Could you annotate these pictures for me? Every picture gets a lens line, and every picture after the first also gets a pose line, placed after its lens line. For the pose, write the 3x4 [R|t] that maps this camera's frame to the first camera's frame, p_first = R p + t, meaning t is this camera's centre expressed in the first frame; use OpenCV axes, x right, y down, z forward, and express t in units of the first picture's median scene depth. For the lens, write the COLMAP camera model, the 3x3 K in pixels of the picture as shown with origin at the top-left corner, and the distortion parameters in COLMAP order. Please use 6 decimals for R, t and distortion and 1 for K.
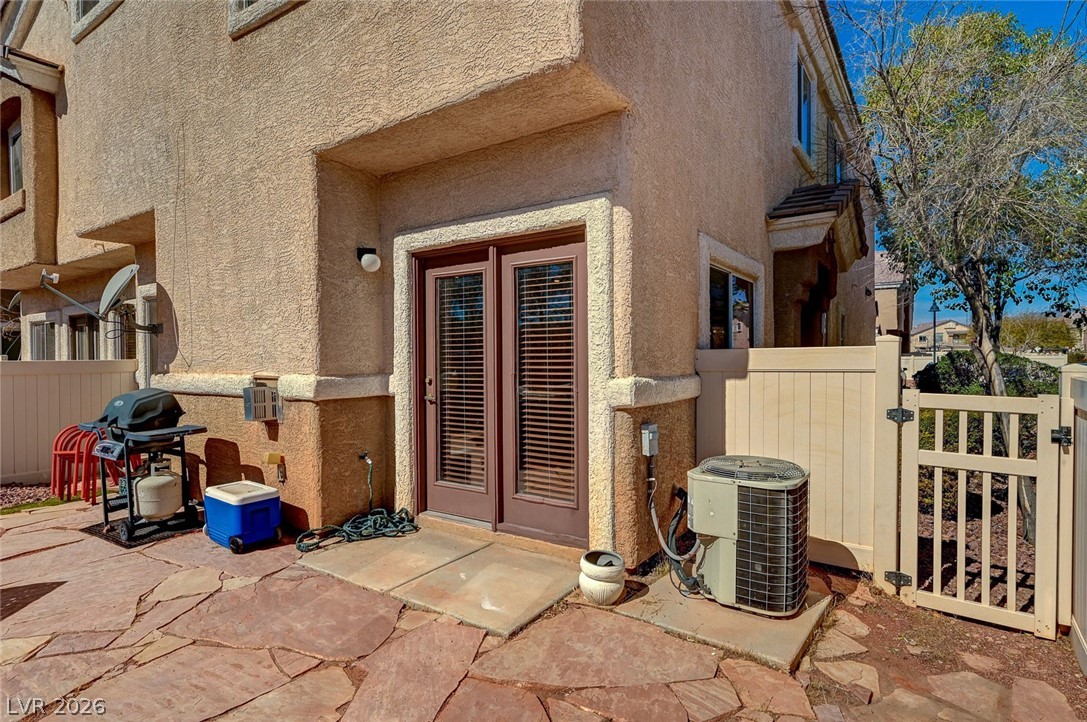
lens RADIAL K [[574.6, 0, 543.5], [0, 574.6, 361.0], [0, 0, 1]] dist [-0.000158, 0.002168]
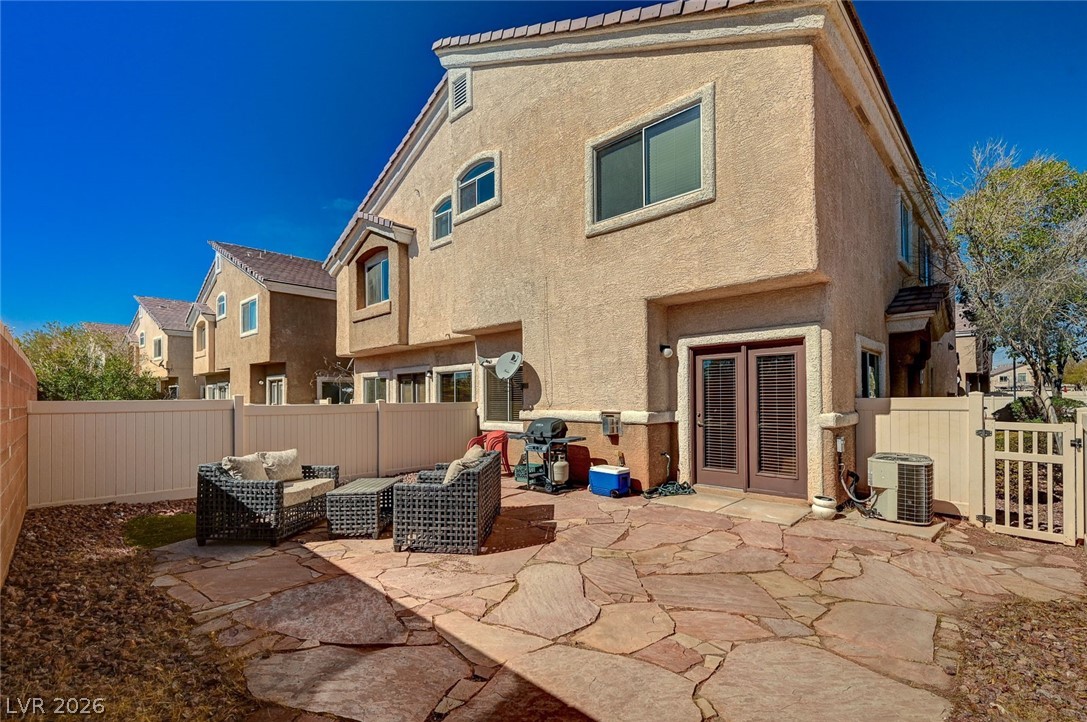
lens RADIAL K [[488.2, 0, 543.8], [0, 488.2, 390.3], [0, 0, 1]] dist [0.001753, -0.000341]
pose [[0.985214, -0.003637, -0.171290, -0.473689], [0.000238, 0.999803, -0.019864, -0.014688], [0.171329, 0.019530, 0.985020, -0.746858]]
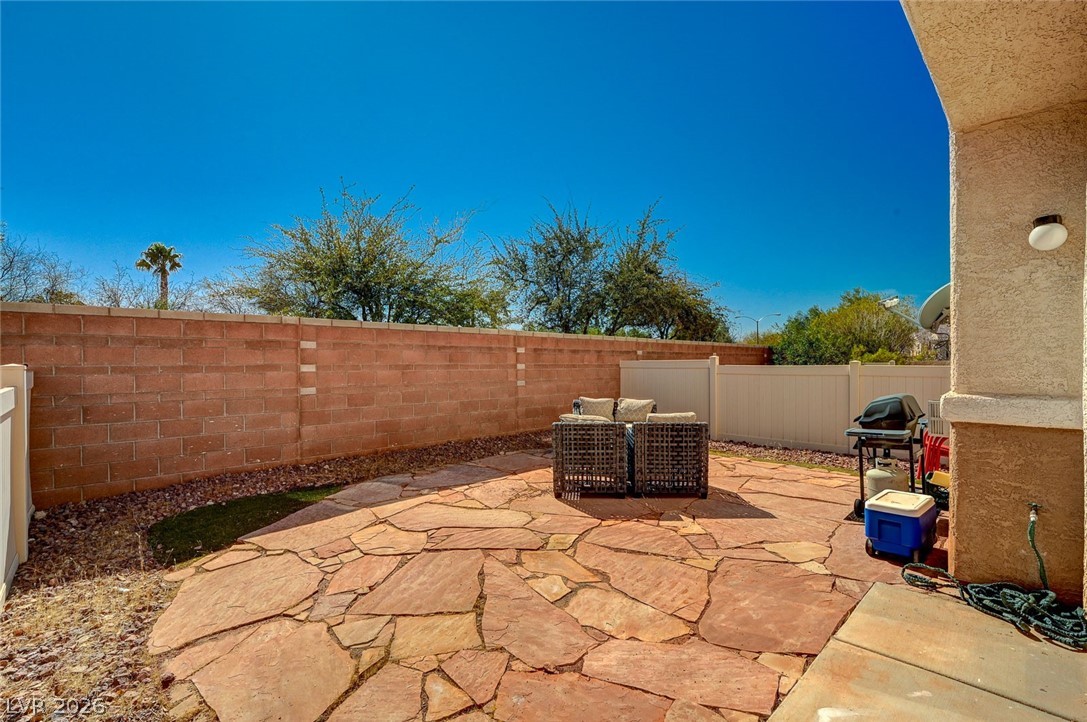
lens RADIAL K [[484.1, 0, 549.2], [0, 484.1, 365.2], [0, 0, 1]] dist [0.000170, 0.000540]
pose [[-0.185449, 0.014887, -0.982541, 0.434297], [-0.003171, 0.999871, 0.015748, -0.024875], [0.982649, 0.006036, -0.185378, 0.568265]]
